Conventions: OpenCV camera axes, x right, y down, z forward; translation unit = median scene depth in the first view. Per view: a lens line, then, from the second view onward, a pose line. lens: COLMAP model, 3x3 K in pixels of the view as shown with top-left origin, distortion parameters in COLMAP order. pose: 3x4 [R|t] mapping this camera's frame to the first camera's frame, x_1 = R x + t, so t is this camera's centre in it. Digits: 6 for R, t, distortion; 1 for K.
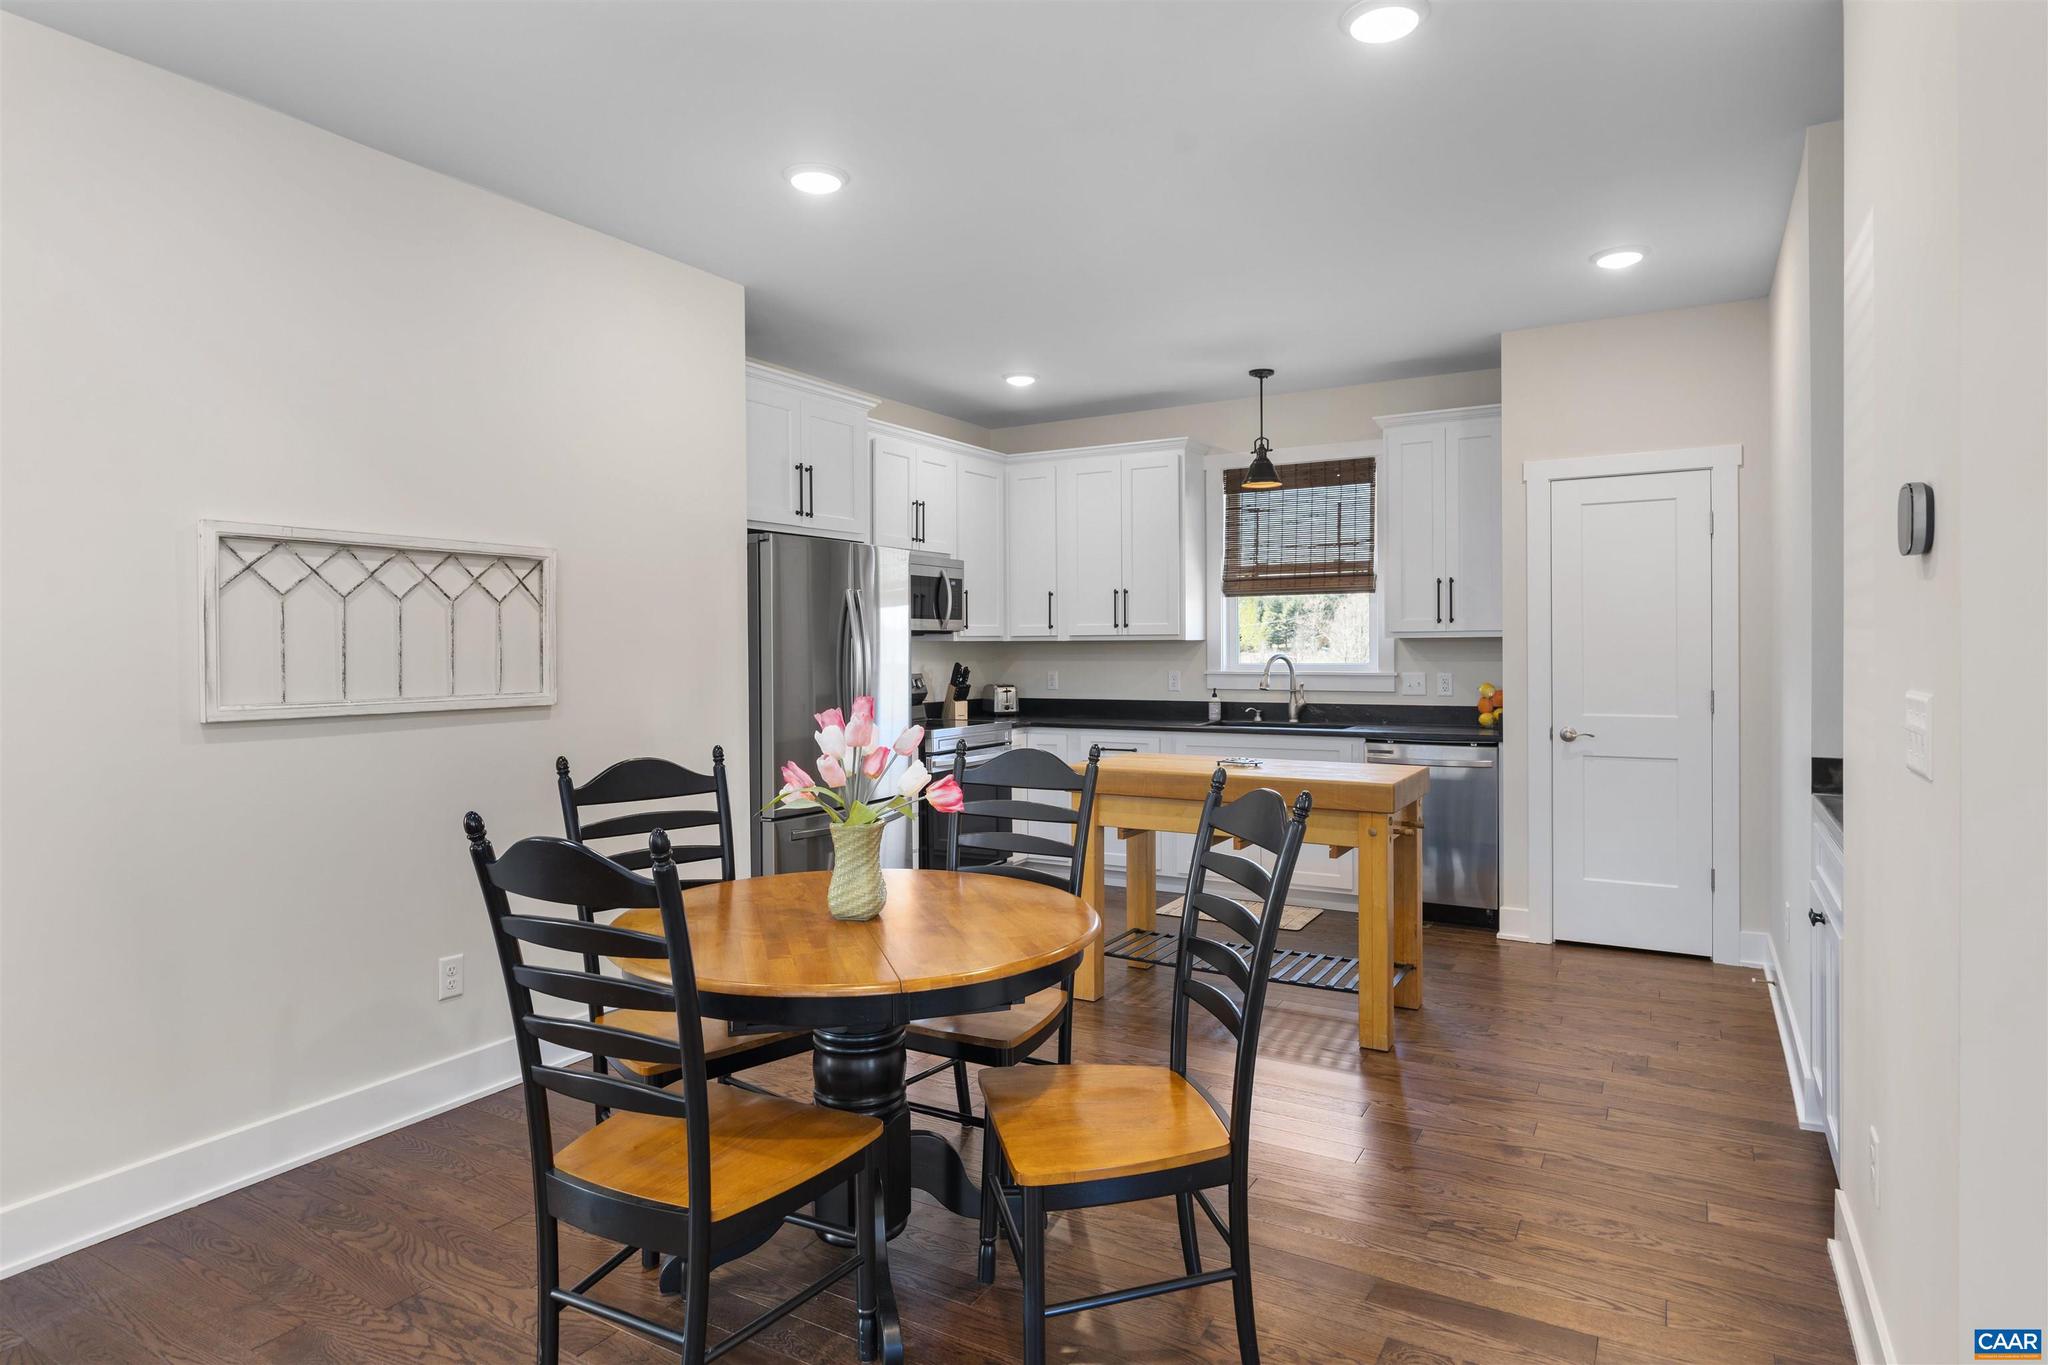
lens RADIAL K [[1213.1, 0, 985.3], [0, 1213.1, 648.5], [0, 0, 1]] dist [0.009084, 0.000233]
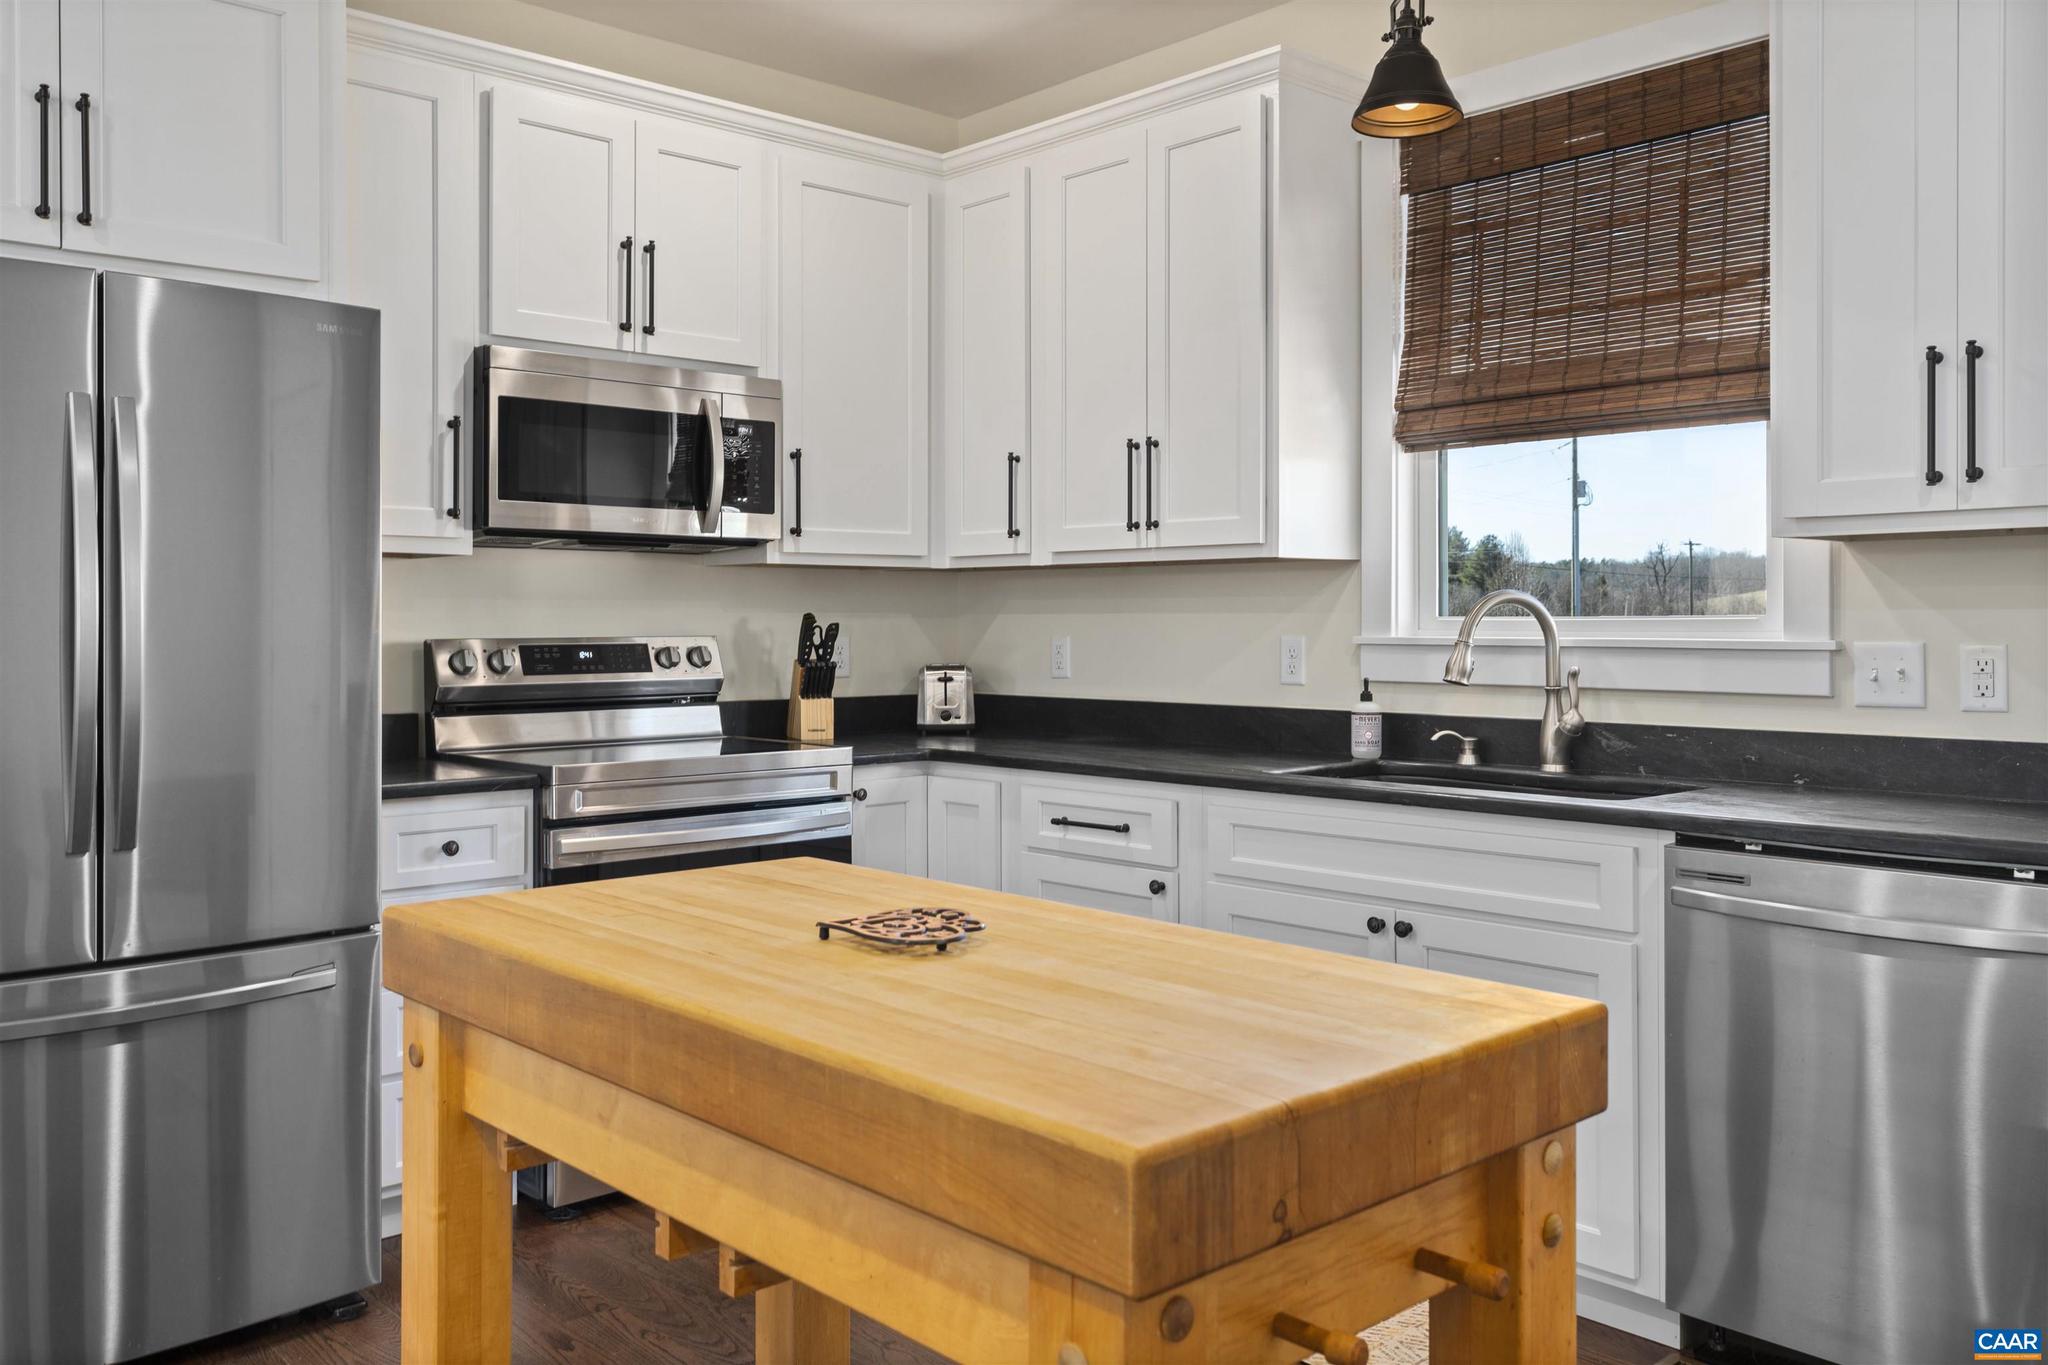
lens RADIAL K [[1678.7, 0, 960.1], [0, 1678.7, 632.0], [0, 0, 1]] dist [-0.003176, -0.004950]
pose [[0.956151, 0.007919, -0.292766, 0.223323], [-0.006736, 0.999965, 0.005049, 0.015360], [0.292796, -0.002855, 0.956171, 0.432221]]
